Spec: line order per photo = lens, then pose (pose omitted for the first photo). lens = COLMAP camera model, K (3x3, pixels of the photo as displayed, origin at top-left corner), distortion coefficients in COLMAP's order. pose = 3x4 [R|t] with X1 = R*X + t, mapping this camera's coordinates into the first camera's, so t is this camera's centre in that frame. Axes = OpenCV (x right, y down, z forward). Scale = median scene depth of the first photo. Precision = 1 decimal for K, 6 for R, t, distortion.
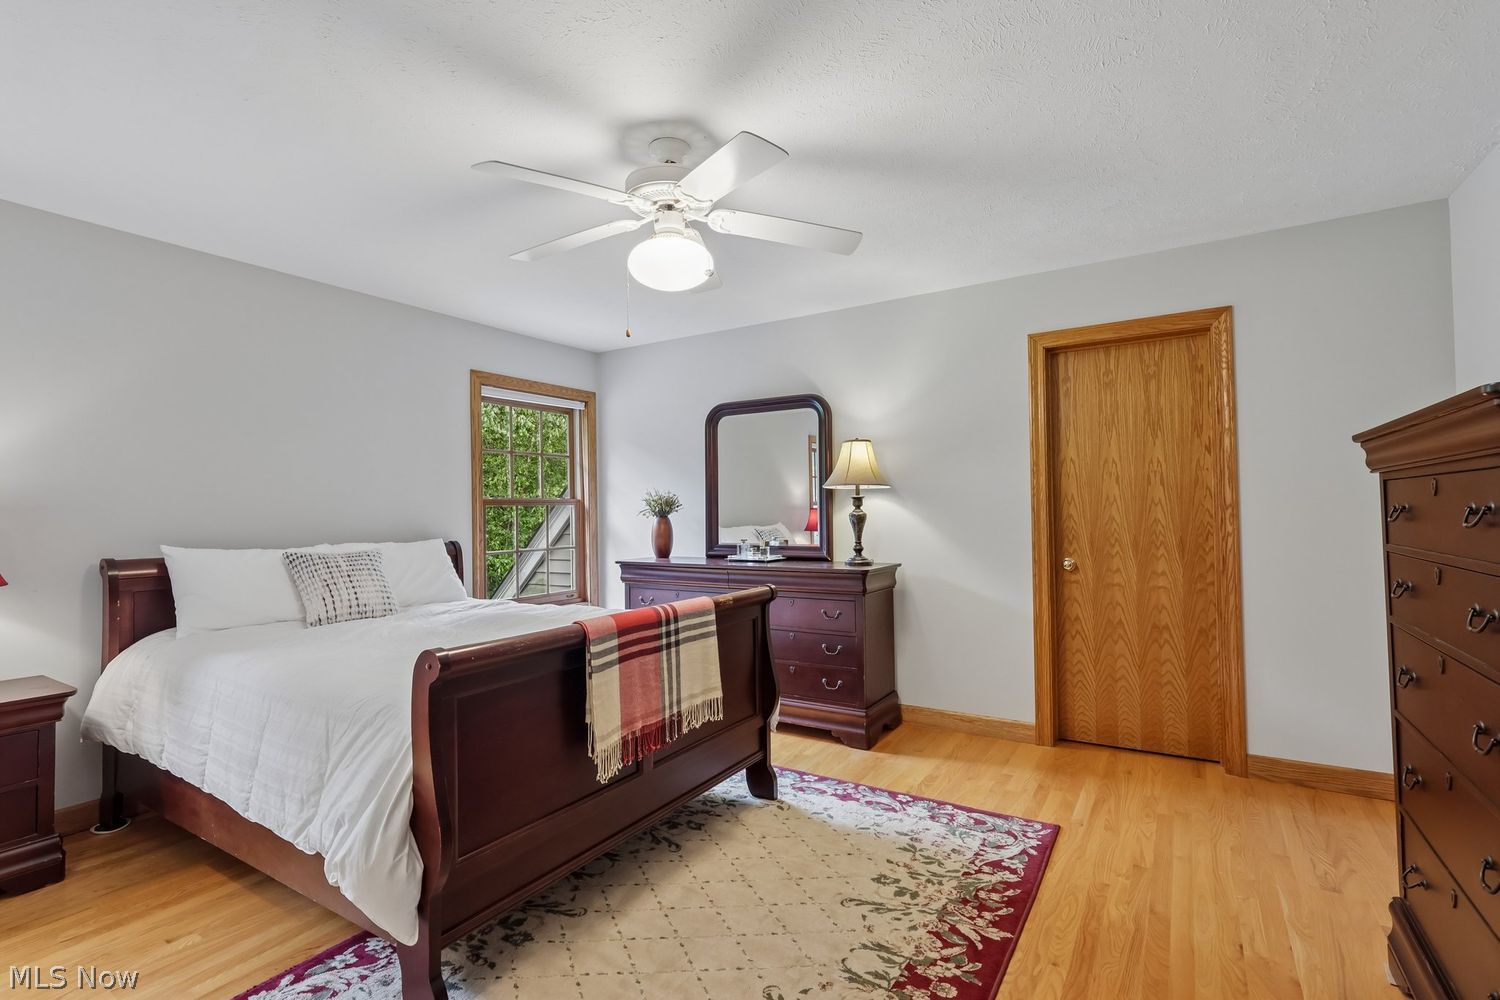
lens RADIAL K [[694.9, 0, 744.2], [0, 694.9, 498.8], [0, 0, 1]] dist [0.000040, -0.000228]
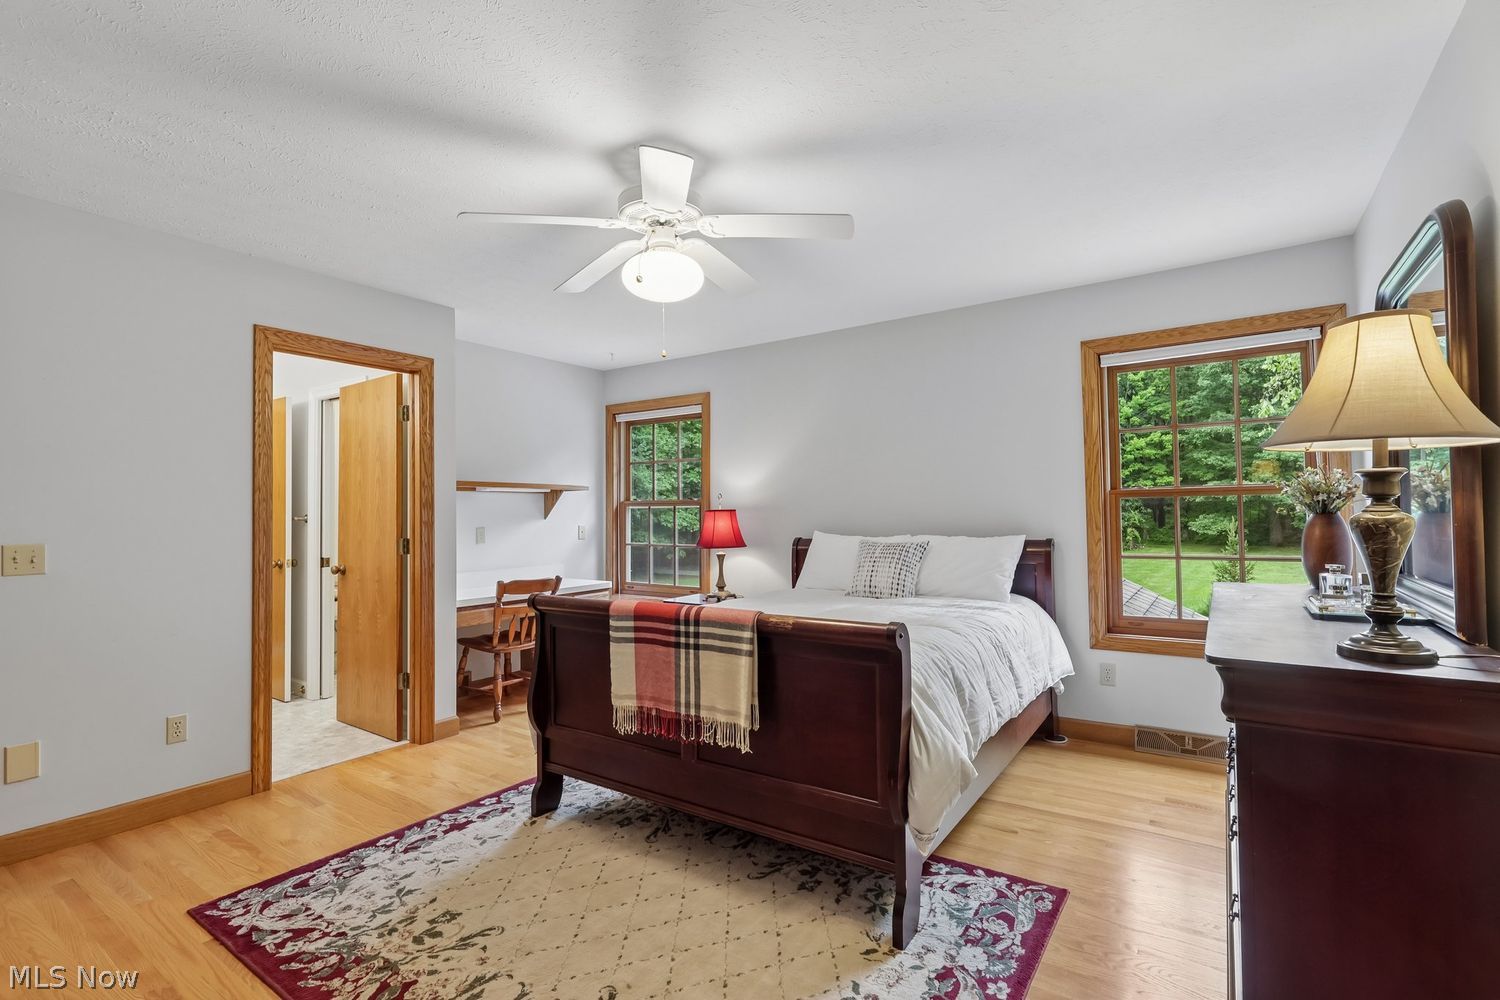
lens RADIAL K [[694.9, 0, 744.2], [0, 694.9, 498.8], [0, 0, 1]] dist [0.000040, -0.000228]
pose [[-0.042063, -0.009117, -0.999073, 0.907120], [0.030828, 0.999470, -0.010419, 0.009086], [0.998639, -0.031238, -0.041760, 1.132278]]
